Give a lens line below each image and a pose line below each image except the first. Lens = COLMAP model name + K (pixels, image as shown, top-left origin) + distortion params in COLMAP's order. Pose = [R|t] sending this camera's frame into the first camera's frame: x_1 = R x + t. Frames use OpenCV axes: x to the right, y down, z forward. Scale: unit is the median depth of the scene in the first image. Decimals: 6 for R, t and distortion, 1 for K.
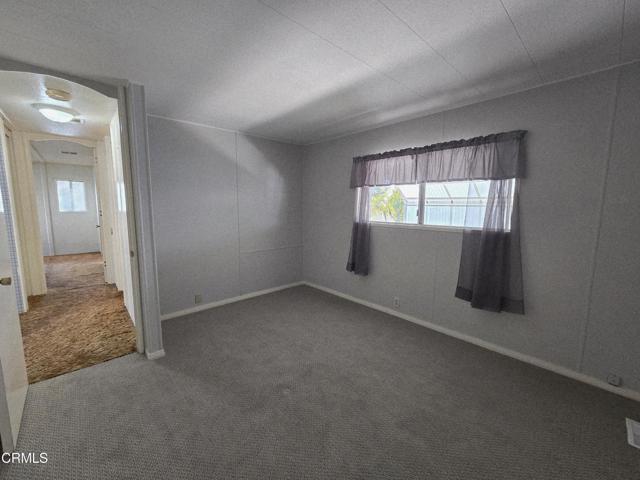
lens RADIAL K [[262.3, 0, 318.2], [0, 262.3, 239.6], [0, 0, 1]] dist [-0.003681, 0.000531]
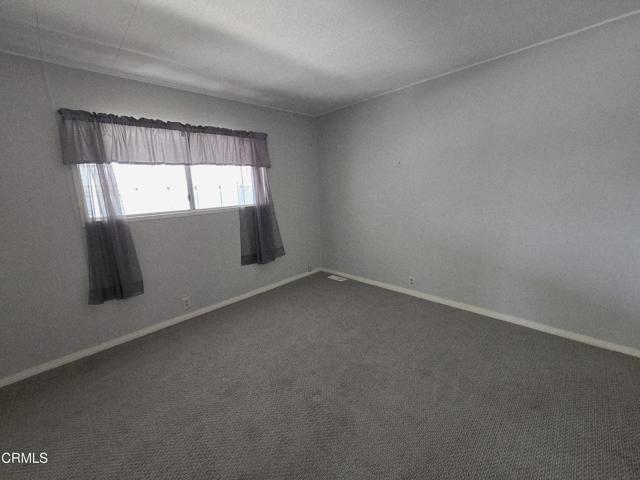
lens RADIAL K [[262.3, 0, 318.7], [0, 262.3, 238.8], [0, 0, 1]] dist [-0.003681, 0.000531]
pose [[-0.042742, -0.206610, 0.977489, -0.607199], [0.170912, 0.962449, 0.210904, -0.084430], [-0.984359, 0.176079, -0.005825, 0.630059]]
